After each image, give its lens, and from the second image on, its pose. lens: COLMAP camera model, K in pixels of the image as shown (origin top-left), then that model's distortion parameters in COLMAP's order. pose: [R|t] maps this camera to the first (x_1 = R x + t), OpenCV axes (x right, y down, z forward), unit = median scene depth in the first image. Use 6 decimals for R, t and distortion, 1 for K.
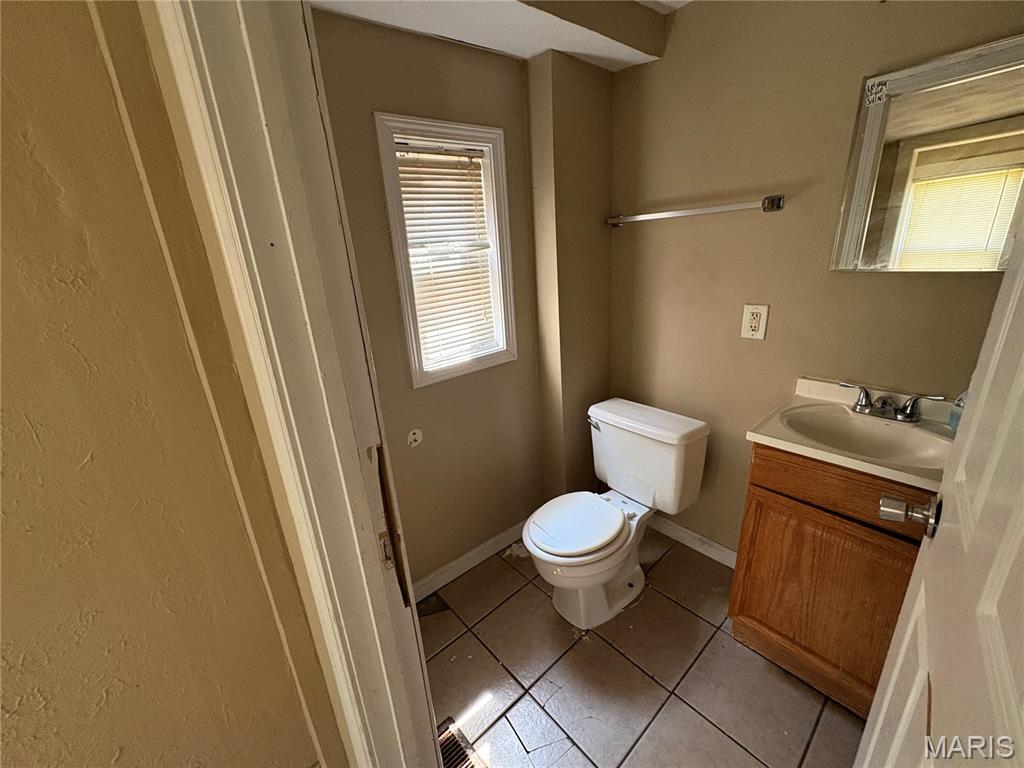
lens RADIAL K [[409.2, 0, 512.1], [0, 409.2, 382.4], [0, 0, 1]] dist [-0.000661, 0.000547]
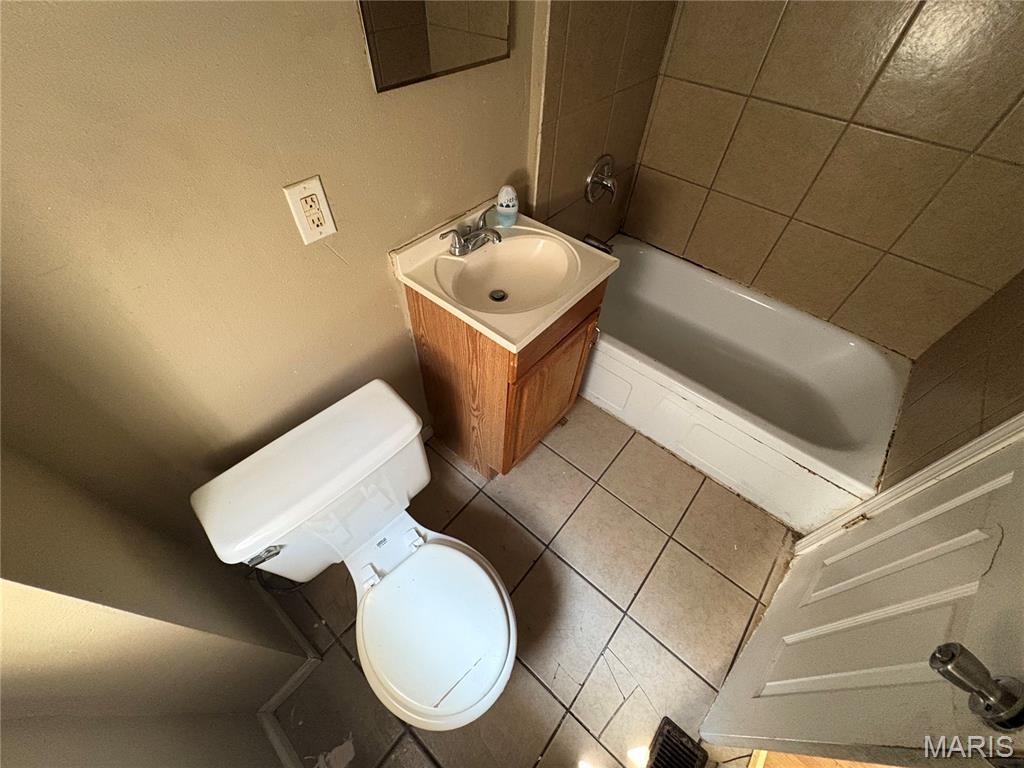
lens RADIAL K [[409.2, 0, 512.1], [0, 409.2, 382.4], [0, 0, 1]] dist [-0.000661, 0.000547]
pose [[-0.160148, -0.726836, 0.667879, -0.019702], [0.277608, 0.616138, 0.737094, -0.350077], [-0.947252, 0.303452, 0.103102, 0.747409]]
